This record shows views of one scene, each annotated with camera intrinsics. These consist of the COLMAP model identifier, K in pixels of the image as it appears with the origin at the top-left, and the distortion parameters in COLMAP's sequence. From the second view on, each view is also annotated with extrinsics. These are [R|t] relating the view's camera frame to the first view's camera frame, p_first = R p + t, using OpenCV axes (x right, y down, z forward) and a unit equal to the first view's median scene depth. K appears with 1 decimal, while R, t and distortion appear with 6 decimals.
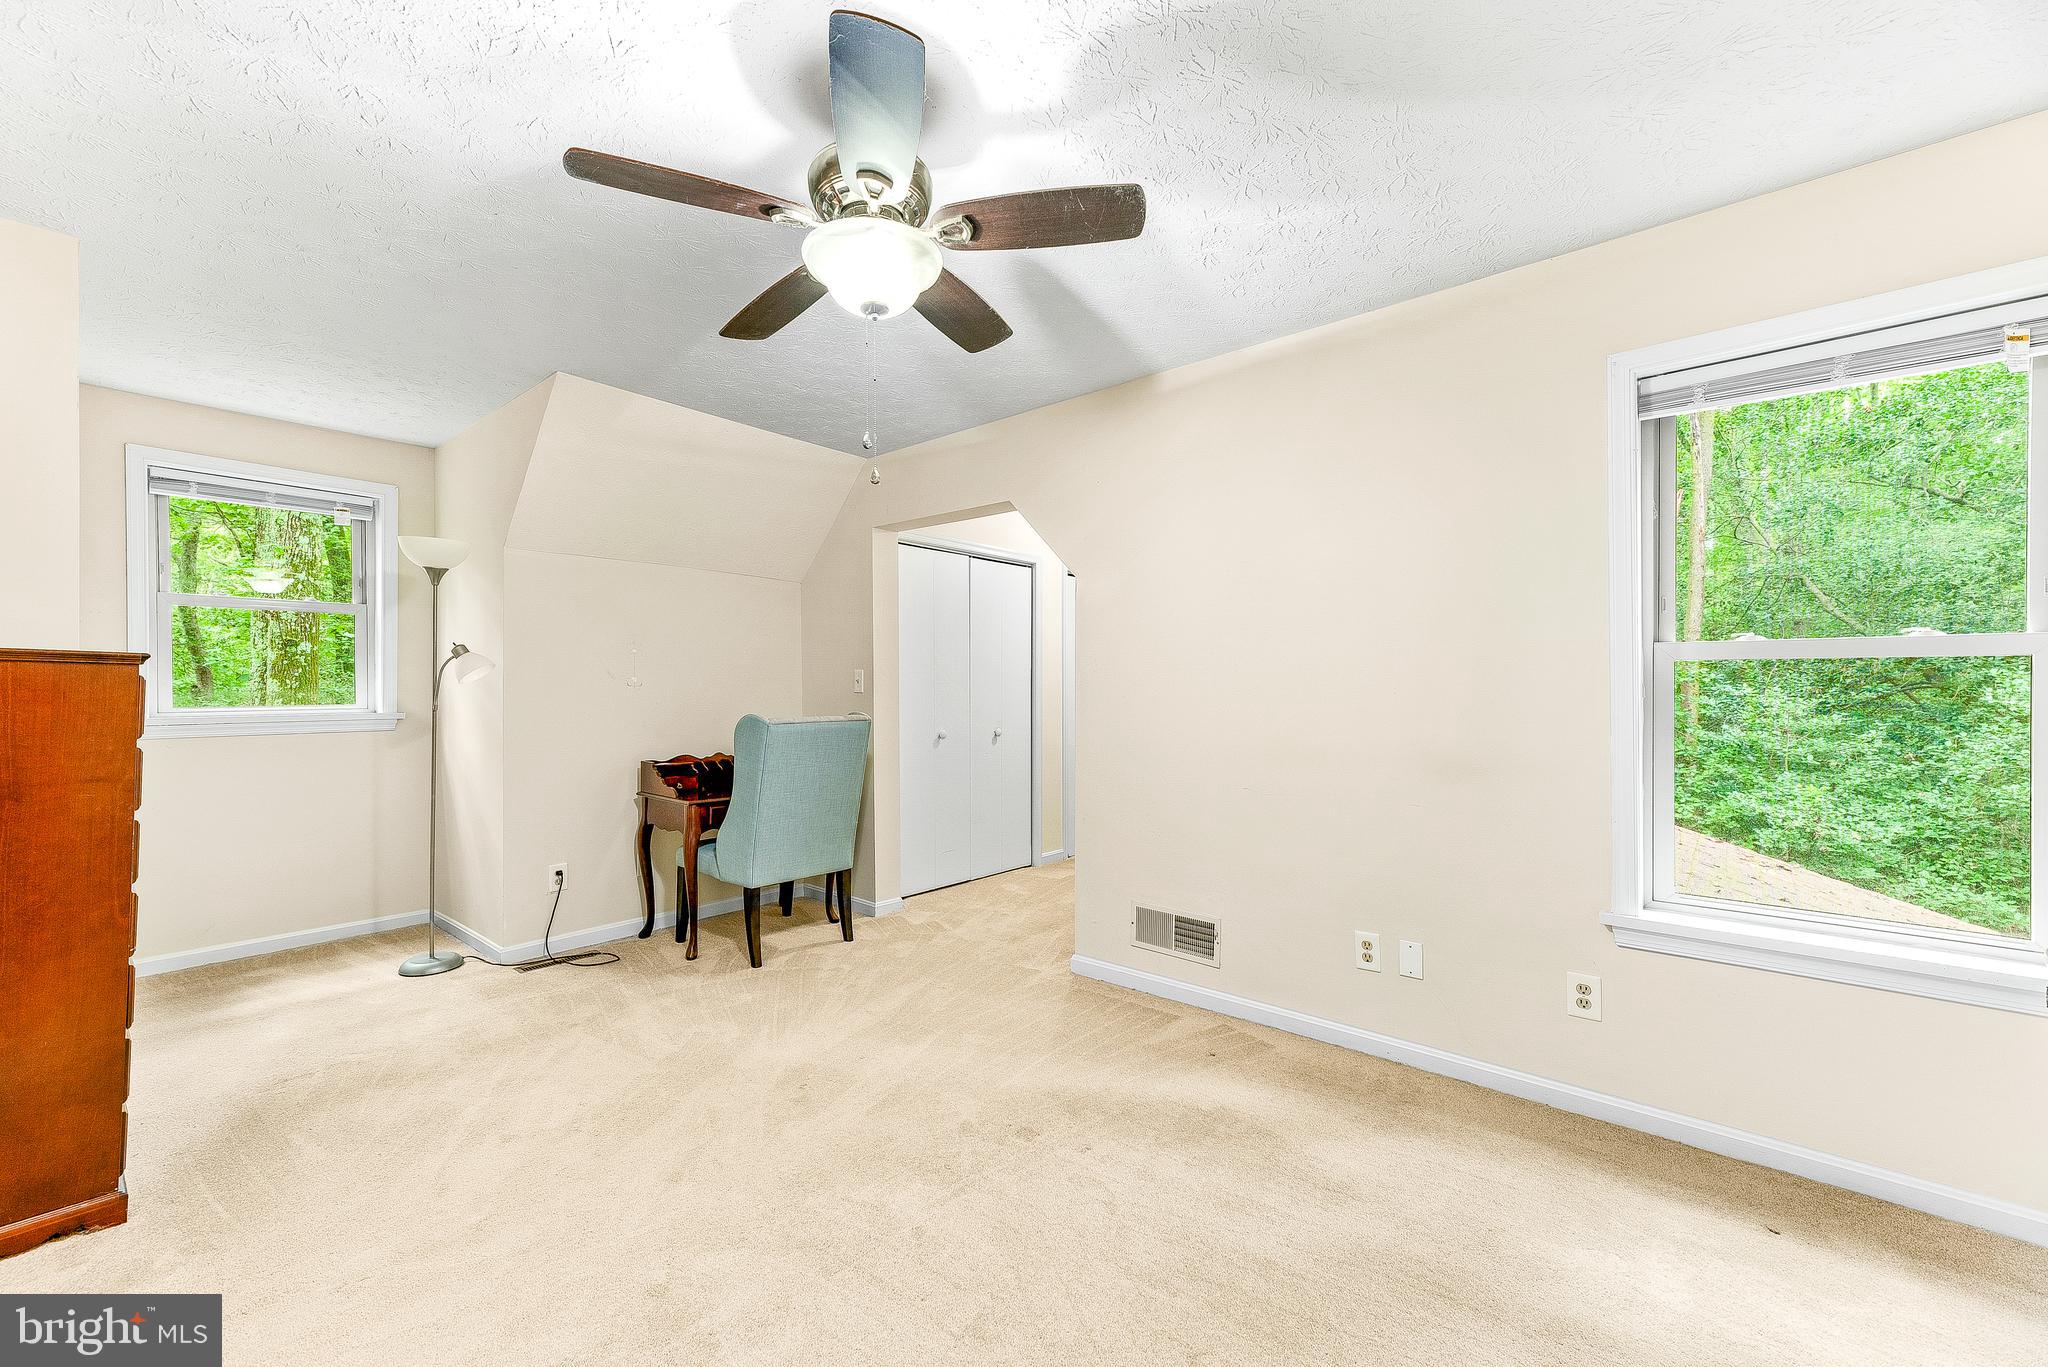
lens RADIAL K [[834.3, 0, 1021.1], [0, 834.3, 688.8], [0, 0, 1]] dist [0.018628, 0.000110]
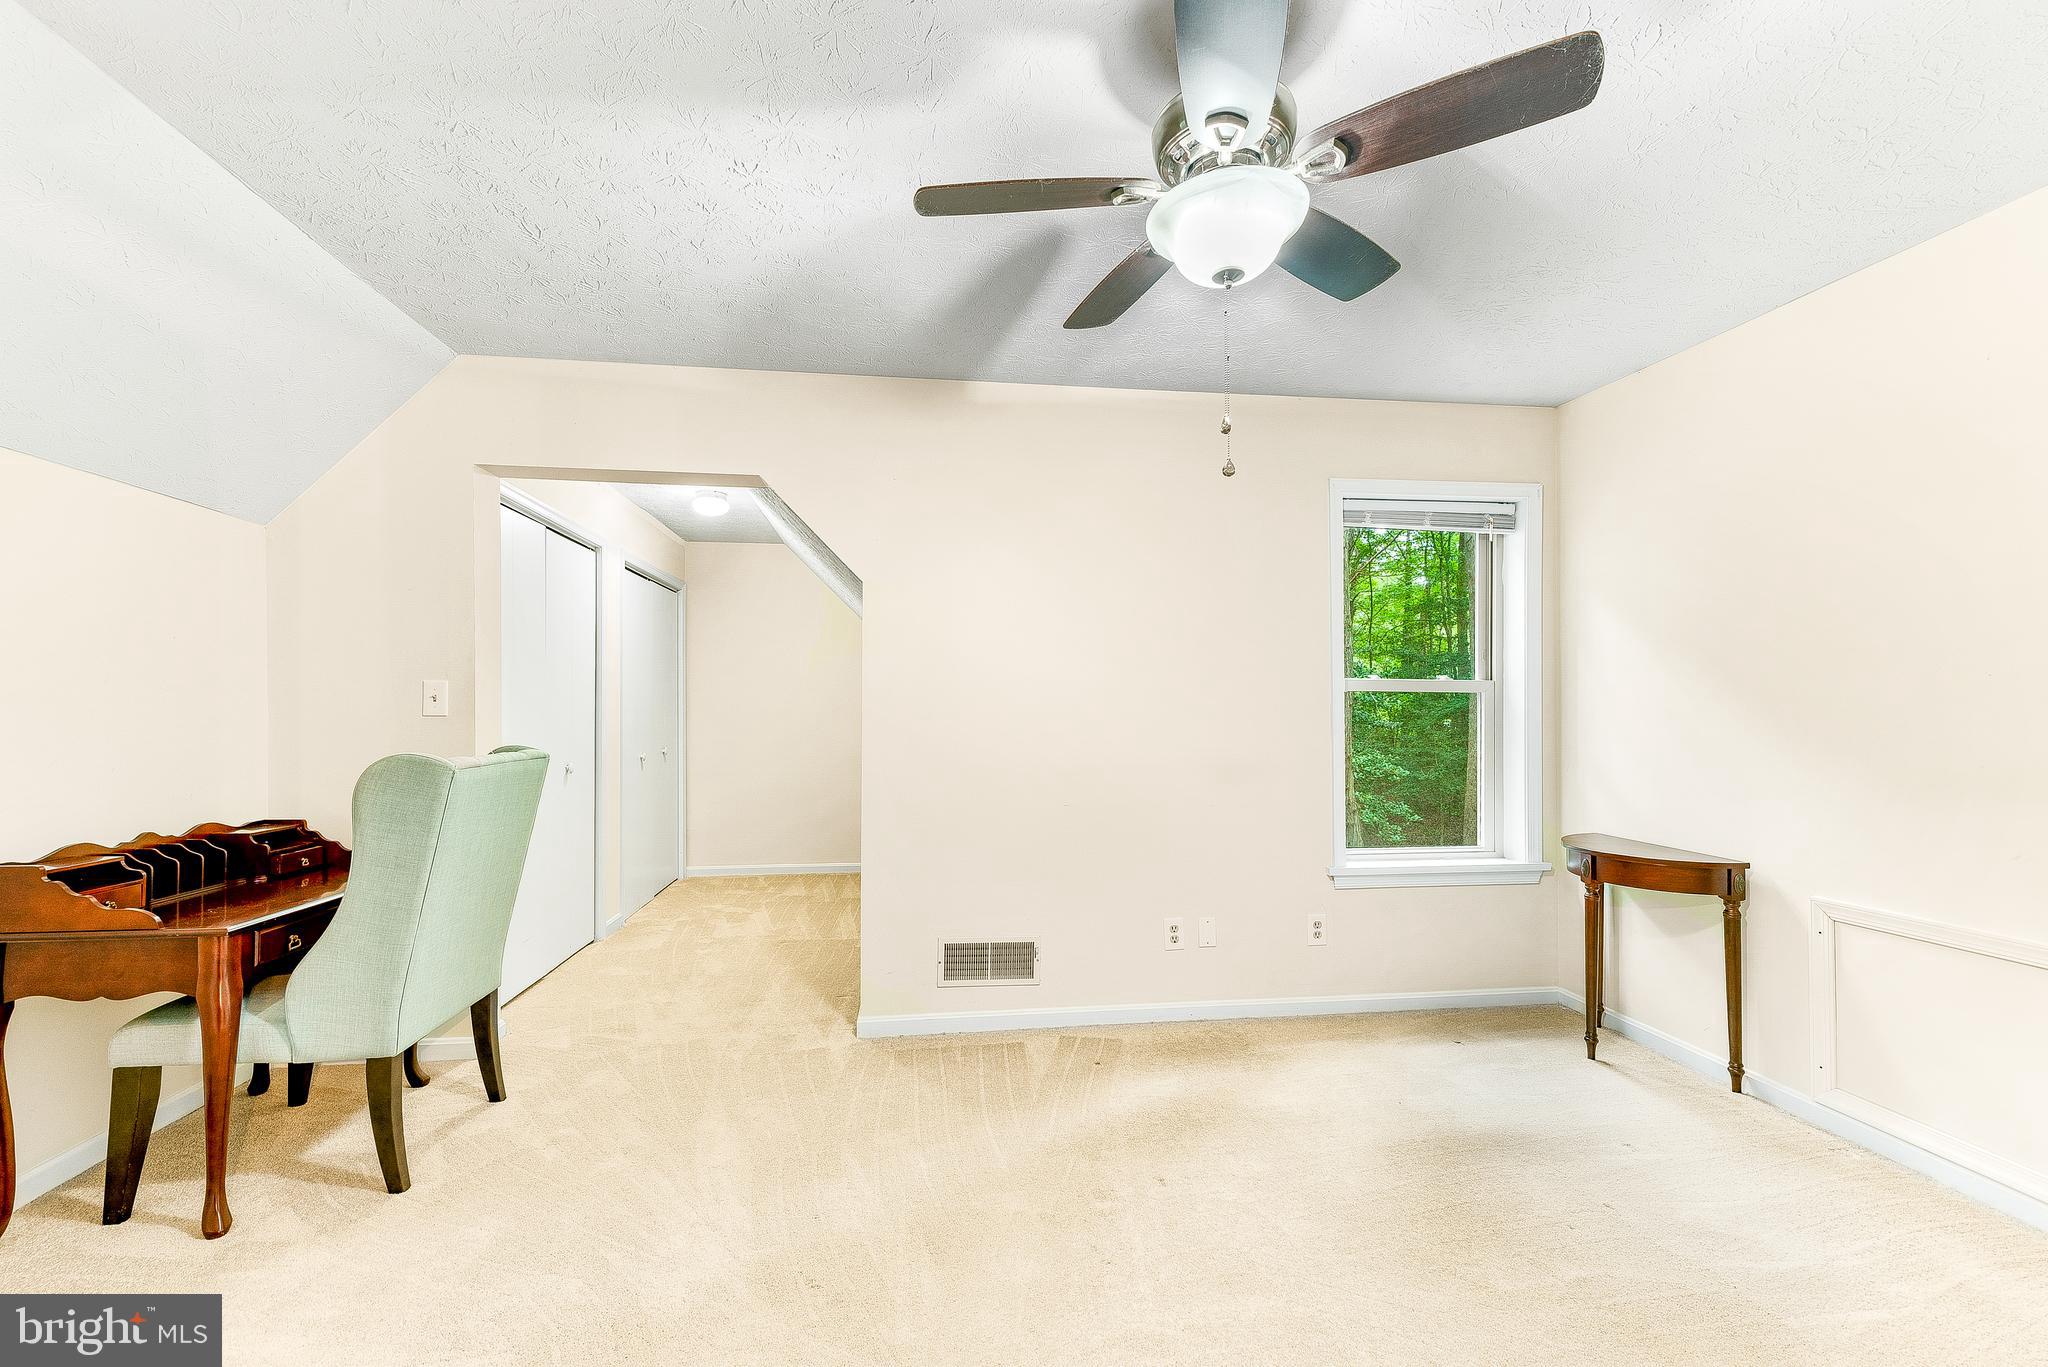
lens RADIAL K [[846.7, 0, 1023.7], [0, 846.7, 718.0], [0, 0, 1]] dist [0.017717, 0.000078]
pose [[0.662210, -0.005650, 0.749297, -0.575850], [-0.000990, 0.999964, 0.008415, 0.000310], [-0.749317, -0.006315, 0.662181, 0.348102]]
